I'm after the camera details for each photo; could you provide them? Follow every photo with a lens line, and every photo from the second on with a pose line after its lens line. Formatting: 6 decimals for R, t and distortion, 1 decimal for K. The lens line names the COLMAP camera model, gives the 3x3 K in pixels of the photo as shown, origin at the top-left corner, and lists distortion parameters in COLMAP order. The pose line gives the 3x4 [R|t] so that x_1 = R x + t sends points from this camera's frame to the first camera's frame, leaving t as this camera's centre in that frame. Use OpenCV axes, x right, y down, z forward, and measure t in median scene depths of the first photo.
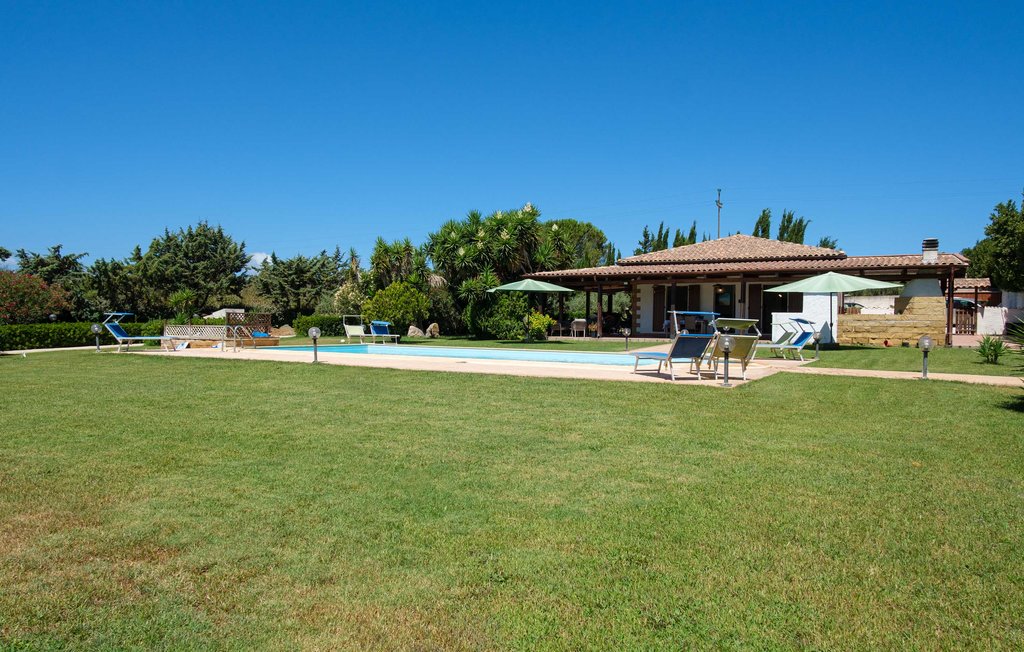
lens RADIAL K [[699.7, 0, 515.5], [0, 699.7, 324.0], [0, 0, 1]] dist [0.019492, -0.015900]
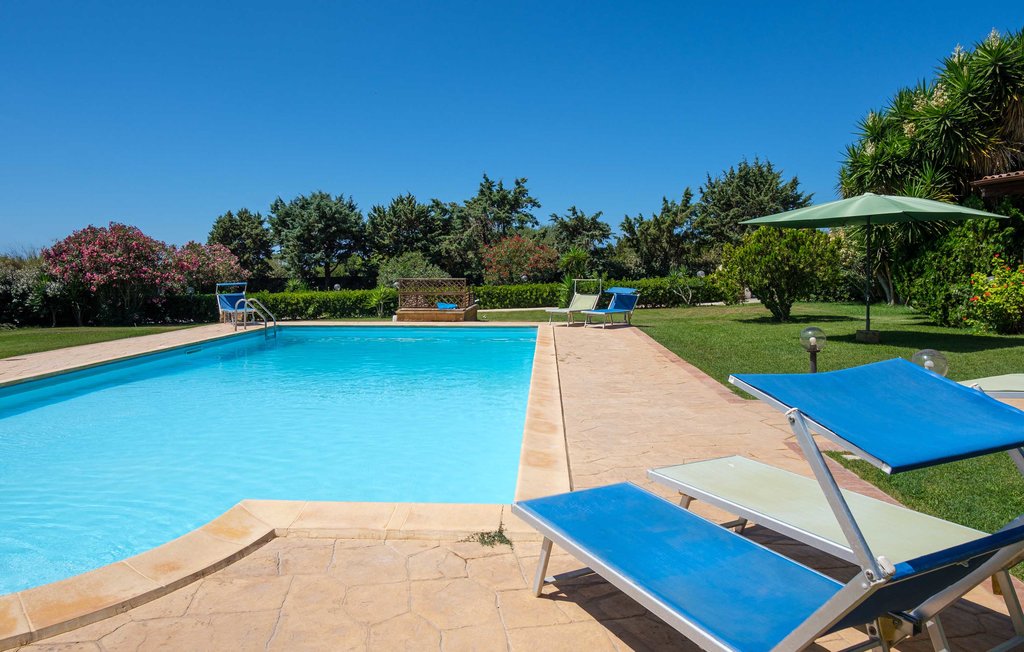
lens RADIAL K [[699.7, 0, 505.9], [0, 699.7, 324.3], [0, 0, 1]] dist [0.019492, -0.015900]
pose [[0.470426, 0.055438, -0.880696, 0.253840], [0.007862, 0.997722, 0.067004, -0.012140], [0.882404, -0.038445, 0.468918, 0.513998]]
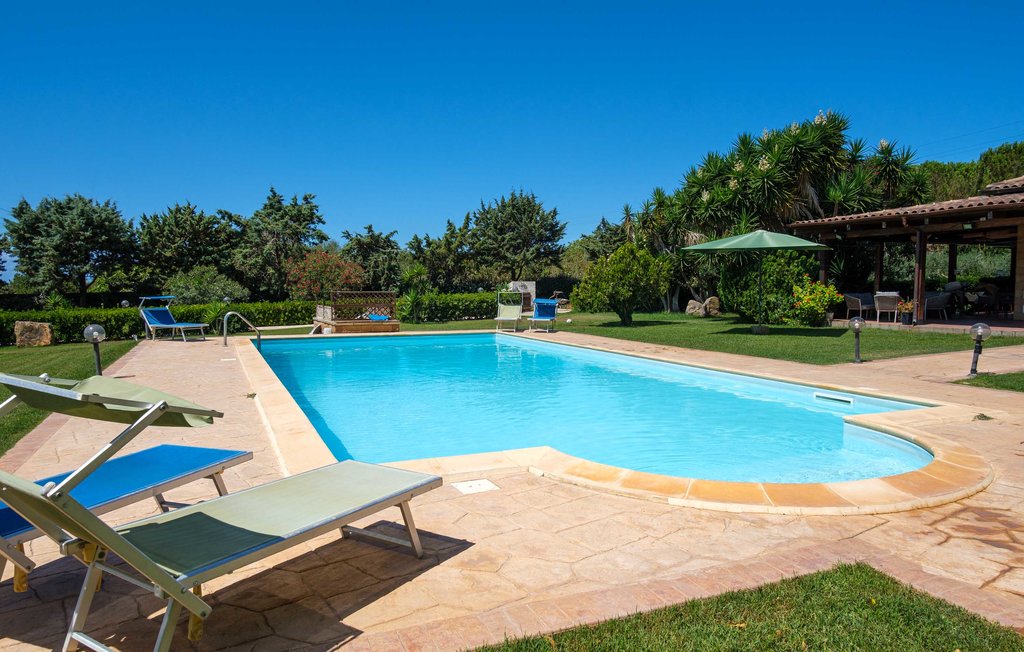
lens RADIAL K [[699.7, 0, 507.5], [0, 699.7, 333.5], [0, 0, 1]] dist [0.019492, -0.015900]
pose [[0.807602, 0.026617, -0.589127, 0.175731], [0.009403, 0.998273, 0.057992, -0.009149], [0.589653, -0.052374, 0.805956, 0.312561]]
